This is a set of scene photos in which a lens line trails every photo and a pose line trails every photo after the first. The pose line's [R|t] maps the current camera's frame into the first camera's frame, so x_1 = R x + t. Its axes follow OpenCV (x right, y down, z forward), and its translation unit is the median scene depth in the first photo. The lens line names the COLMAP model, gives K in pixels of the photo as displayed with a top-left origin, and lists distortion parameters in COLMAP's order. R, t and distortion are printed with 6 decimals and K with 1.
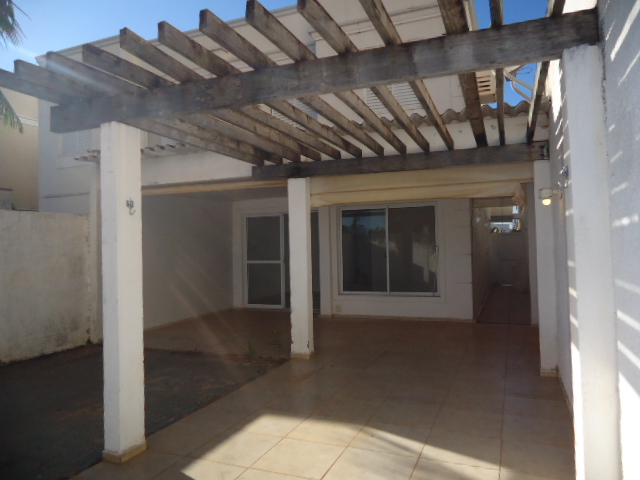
lens RADIAL K [[465.9, 0, 321.1], [0, 465.9, 238.2], [0, 0, 1]] dist [-0.006241, -0.001075]
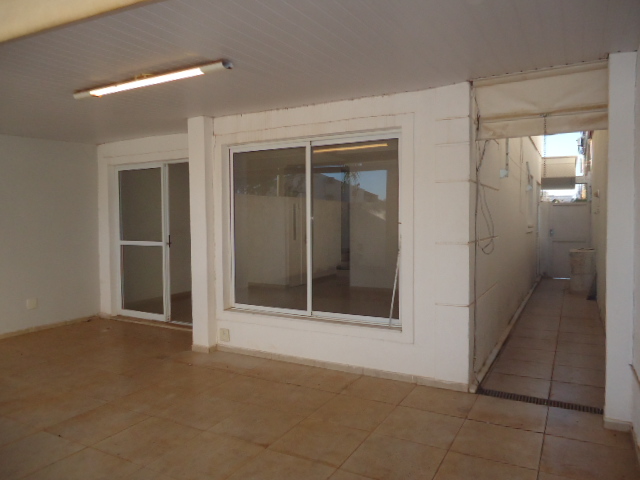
lens RADIAL K [[465.9, 0, 321.1], [0, 465.9, 238.2], [0, 0, 1]] dist [-0.006241, -0.001075]
pose [[0.993798, 0.018785, -0.109603, 0.208714], [-0.011639, 0.997786, 0.065477, 0.001674], [0.110590, -0.063795, 0.991817, 0.489480]]
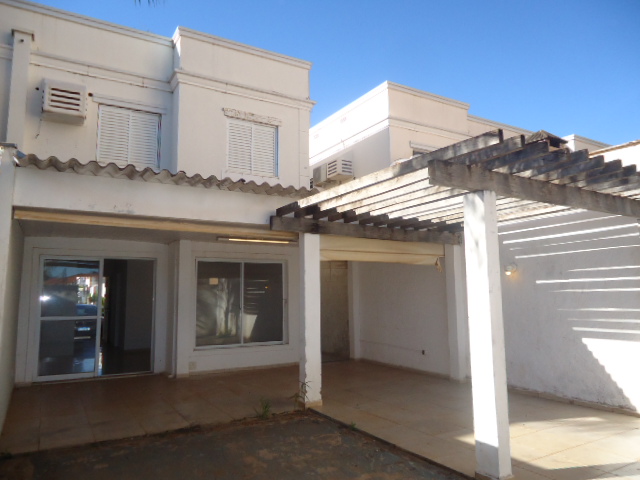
lens RADIAL K [[465.9, 0, 321.1], [0, 465.9, 238.2], [0, 0, 1]] dist [-0.006241, -0.001075]
pose [[0.600697, 0.111155, 0.791712, -0.583666], [-0.017082, 0.991846, -0.126293, 0.011063], [-0.799294, 0.062340, 0.597697, 0.223384]]
